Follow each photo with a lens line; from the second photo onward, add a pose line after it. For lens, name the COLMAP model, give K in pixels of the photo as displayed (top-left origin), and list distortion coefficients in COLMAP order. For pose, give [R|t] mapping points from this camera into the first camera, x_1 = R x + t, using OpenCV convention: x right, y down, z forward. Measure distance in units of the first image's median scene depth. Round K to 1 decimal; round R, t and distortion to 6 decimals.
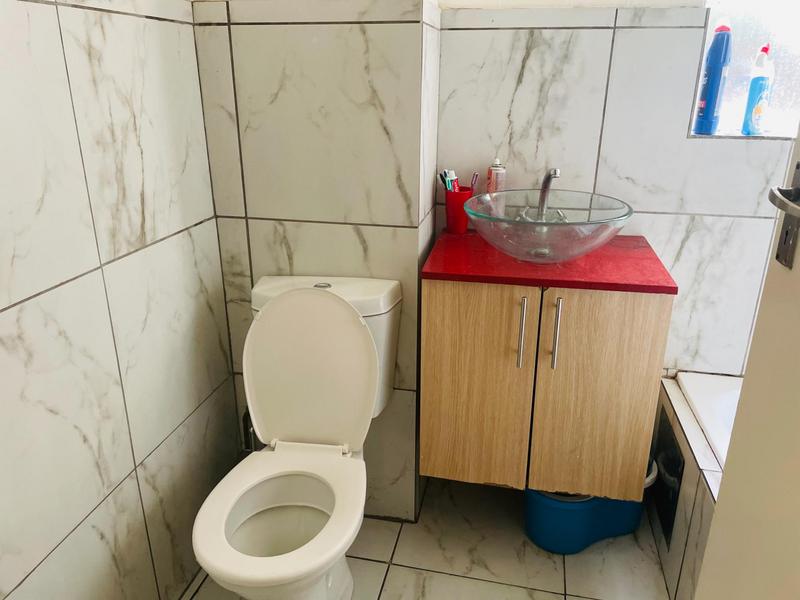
lens RADIAL K [[611.5, 0, 400.0], [0, 611.5, 300.0], [0, 0, 1]] dist [0.099670, -0.102537]
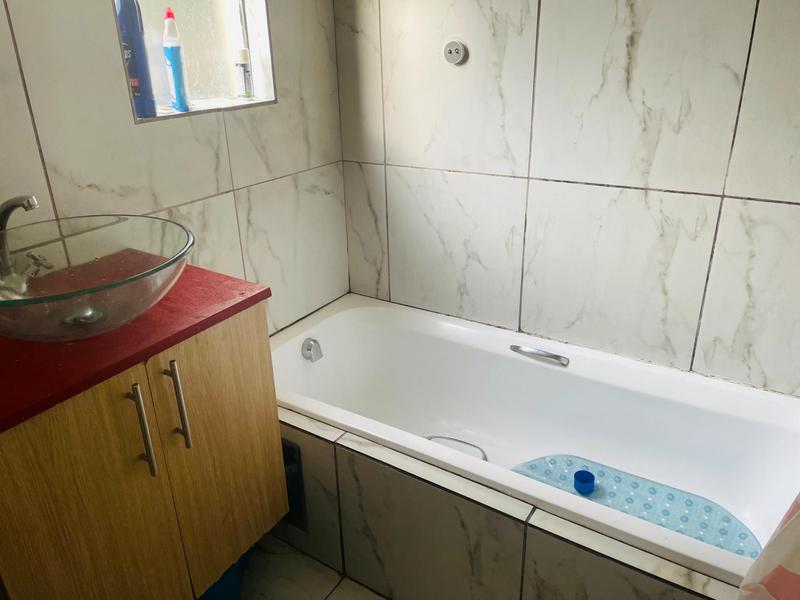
lens RADIAL K [[611.5, 0, 400.0], [0, 611.5, 300.0], [0, 0, 1]] dist [0.099670, -0.102537]
pose [[0.374803, -0.397863, 0.837393, -0.205779], [0.348469, 0.897460, 0.270434, -0.155972], [-0.859123, 0.190446, 0.475014, 0.356862]]
